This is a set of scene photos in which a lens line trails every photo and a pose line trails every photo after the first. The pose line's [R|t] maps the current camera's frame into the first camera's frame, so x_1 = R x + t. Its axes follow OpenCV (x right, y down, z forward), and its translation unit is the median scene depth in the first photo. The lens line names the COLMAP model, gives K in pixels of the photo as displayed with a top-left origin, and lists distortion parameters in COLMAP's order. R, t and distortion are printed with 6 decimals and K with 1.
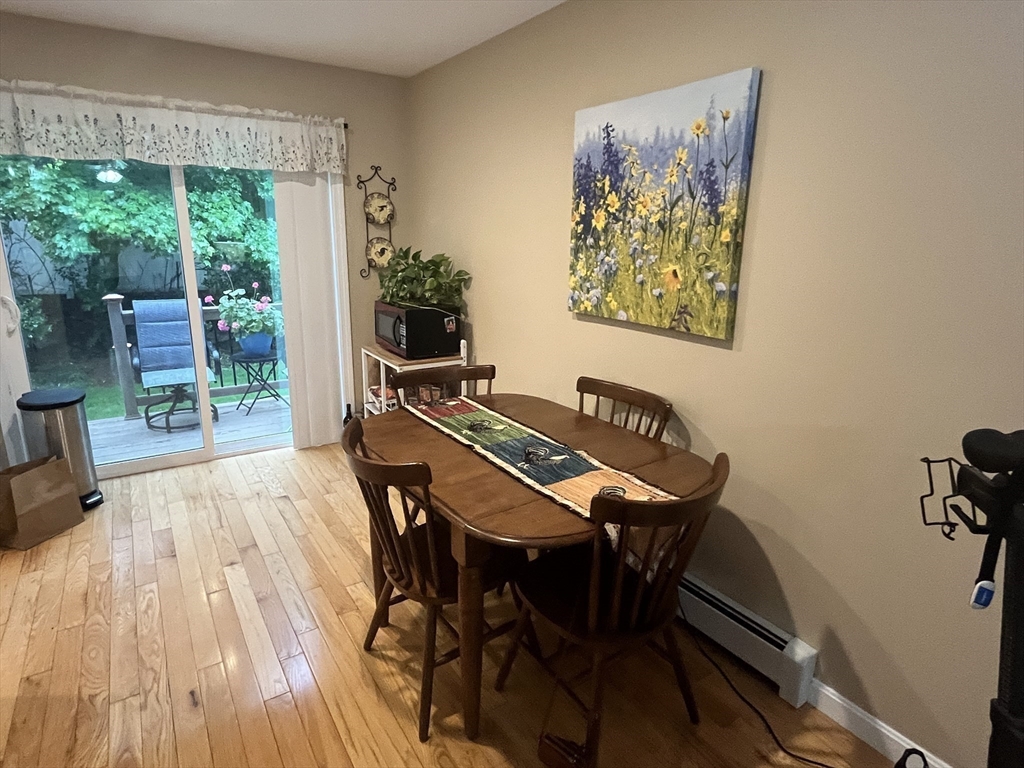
lens RADIAL K [[576.3, 0, 512.0], [0, 576.3, 384.0], [0, 0, 1]] dist [-0.001038, 0.000000]
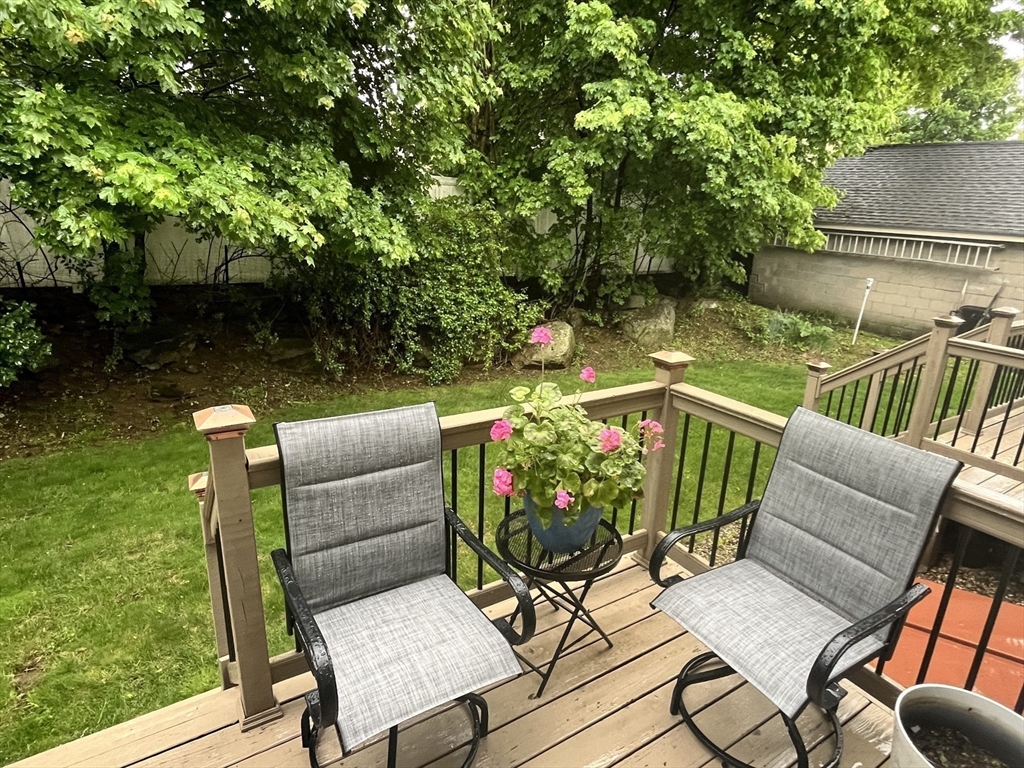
lens RADIAL K [[591.0, 0, 512.0], [0, 591.0, 384.0], [0, 0, 1]] dist [-0.001974, -0.000251]
pose [[0.999407, 0.032608, -0.011032, -0.509274], [-0.032241, 0.998969, 0.031968, -0.179756], [0.012063, -0.031593, 0.999428, 0.639007]]
